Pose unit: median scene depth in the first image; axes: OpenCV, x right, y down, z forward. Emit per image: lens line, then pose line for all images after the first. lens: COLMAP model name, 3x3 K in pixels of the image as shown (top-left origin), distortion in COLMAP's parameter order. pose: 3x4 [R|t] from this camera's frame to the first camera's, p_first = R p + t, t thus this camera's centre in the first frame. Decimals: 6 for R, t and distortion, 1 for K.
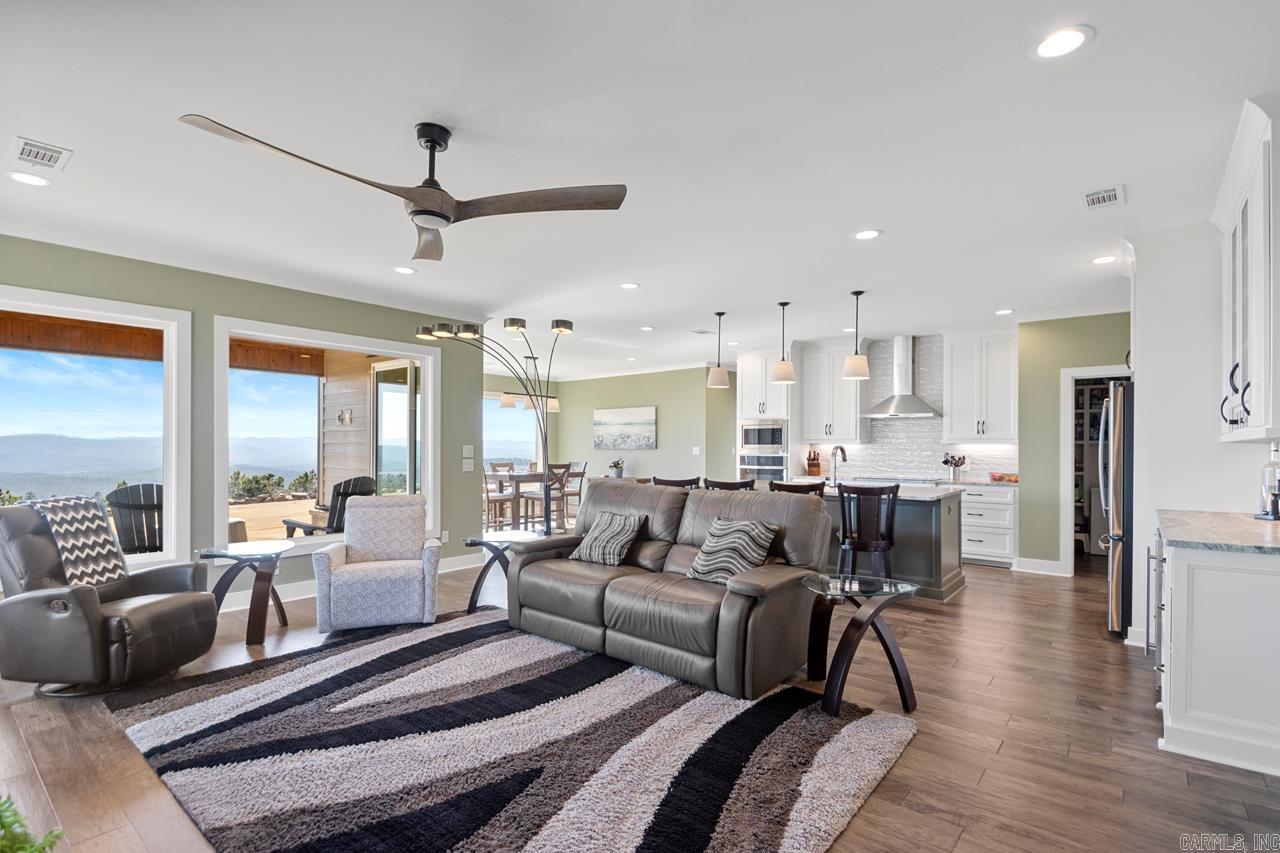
lens RADIAL K [[607.3, 0, 646.4], [0, 607.3, 445.1], [0, 0, 1]] dist [-0.001689, -0.000672]
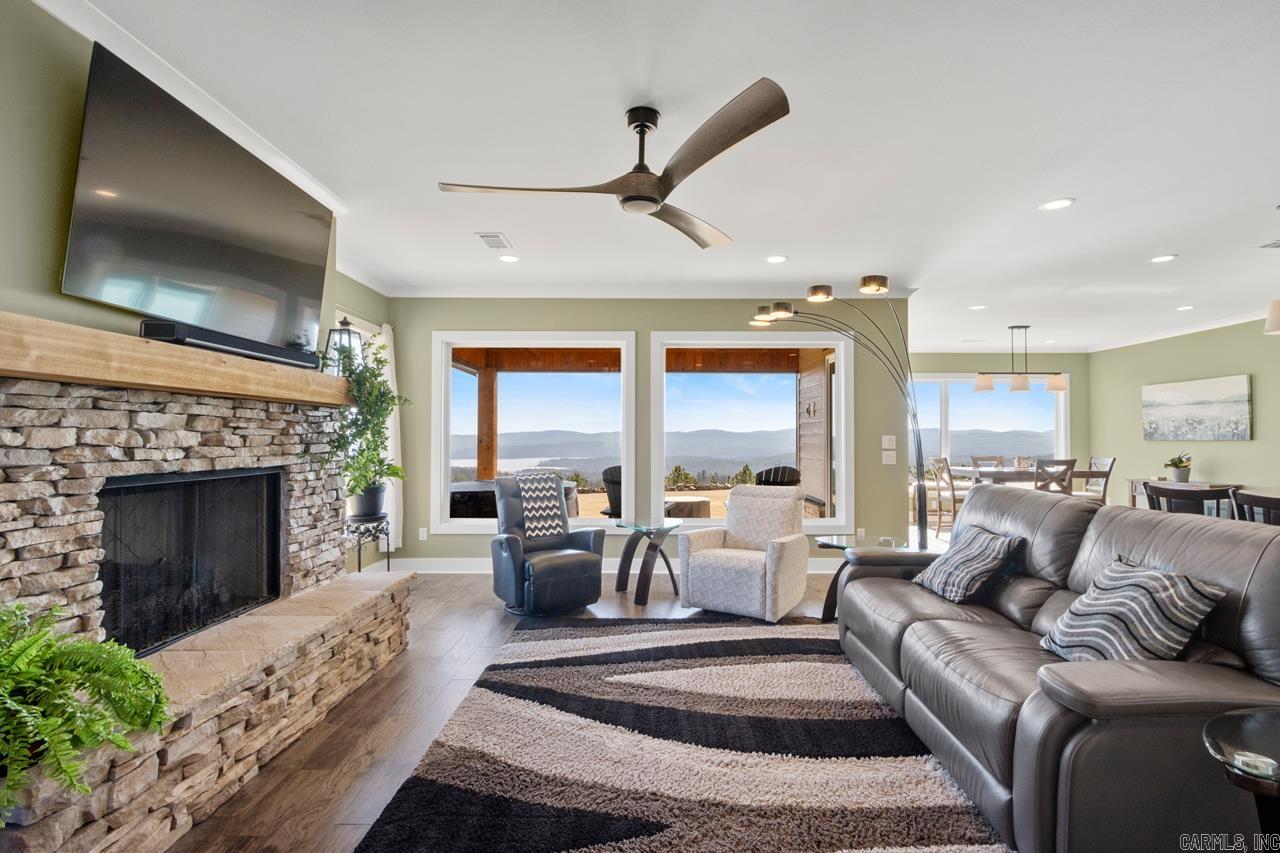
lens RADIAL K [[593.8, 0, 653.9], [0, 593.8, 425.7], [0, 0, 1]] dist [0.011701, -0.014381]
pose [[0.629048, -0.018475, -0.777147, 0.254708], [0.003948, 0.999781, -0.020571, 0.003612], [0.777356, 0.009872, 0.628983, 0.266771]]
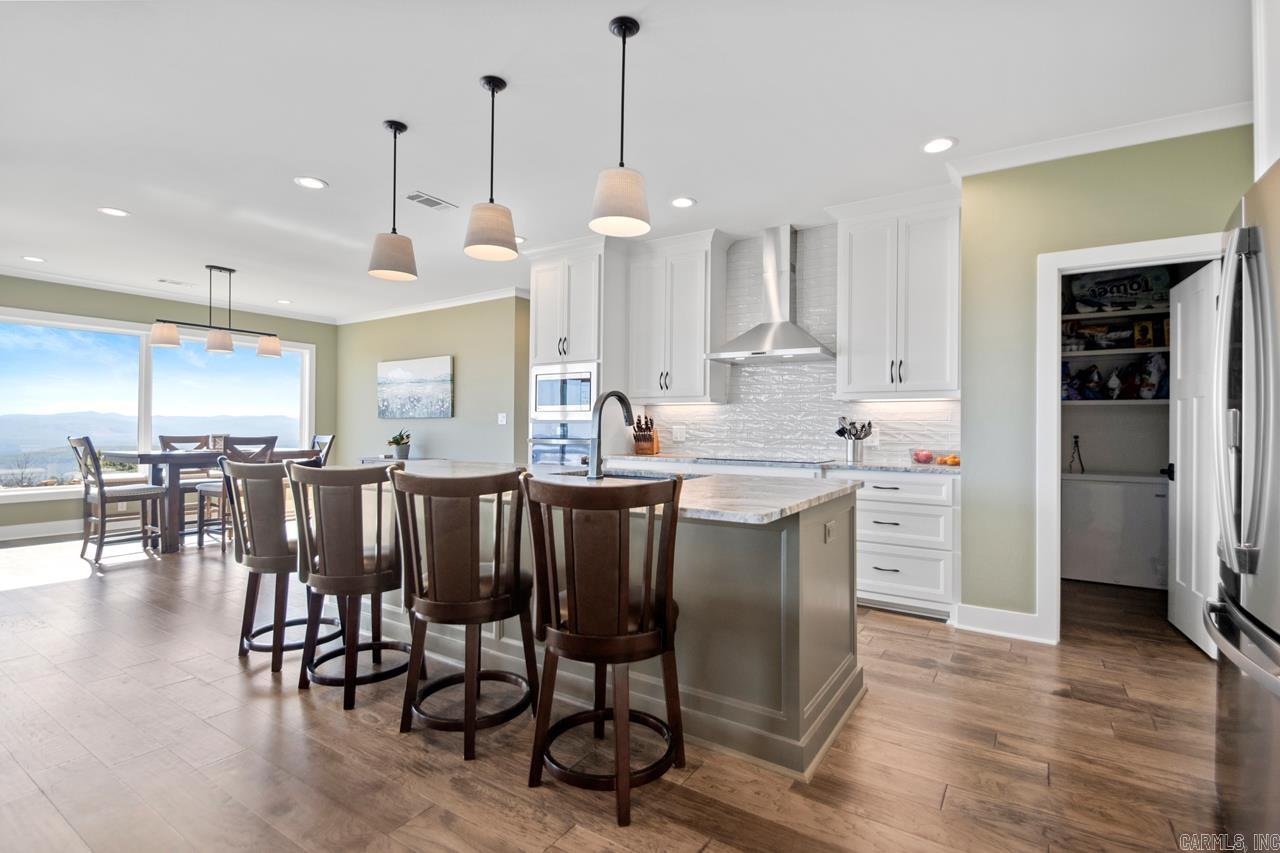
lens RADIAL K [[593.8, 0, 653.9], [0, 593.8, 425.7], [0, 0, 1]] dist [0.011701, -0.014381]
pose [[0.993543, 0.002852, 0.113418, 0.403196], [-0.002920, 0.999996, 0.000433, 0.036620], [-0.113416, -0.000762, 0.993547, 0.725755]]
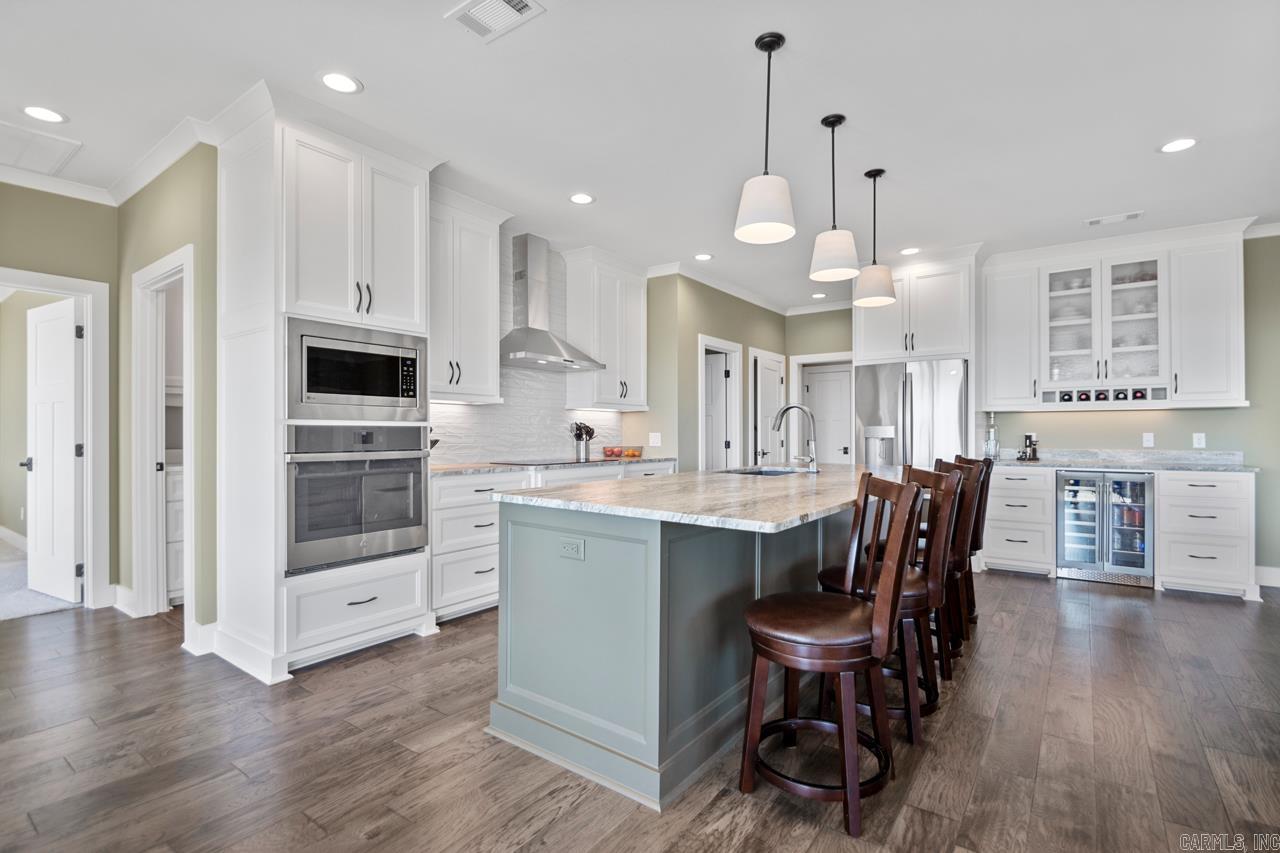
lens RADIAL K [[596.1, 0, 643.9], [0, 596.1, 433.3], [0, 0, 1]] dist [0.000123, -0.000186]
pose [[-0.054221, -0.002341, 0.998526, -0.353134], [-0.002907, 0.999993, 0.002186, 0.040368], [-0.998525, -0.002784, -0.054227, 1.605119]]
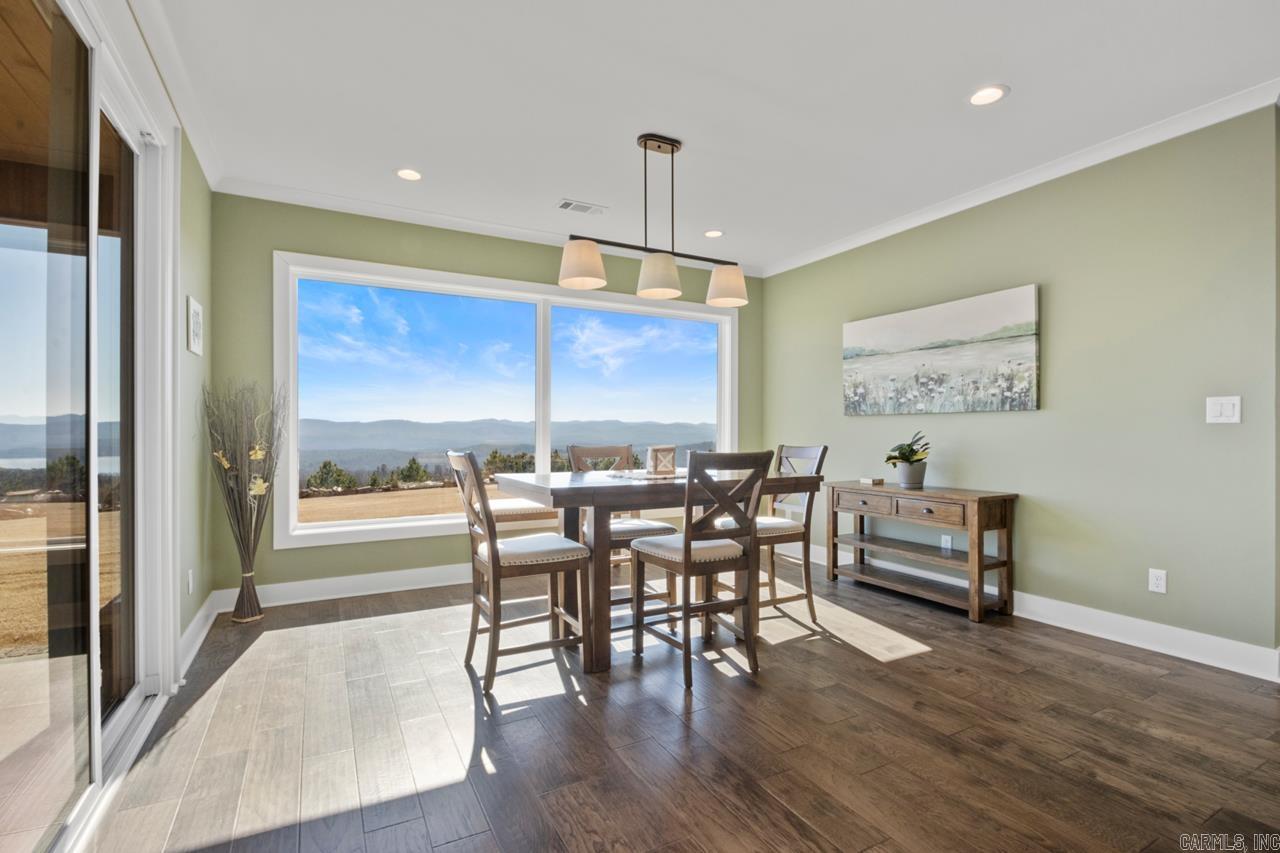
lens RADIAL K [[593.8, 0, 653.9], [0, 593.8, 425.7], [0, 0, 1]] dist [0.011701, -0.014381]
pose [[0.928500, -0.003873, -0.371312, -0.144559], [0.002769, 0.999990, -0.003507, 0.038553], [0.371322, 0.002228, 0.928501, 1.474068]]
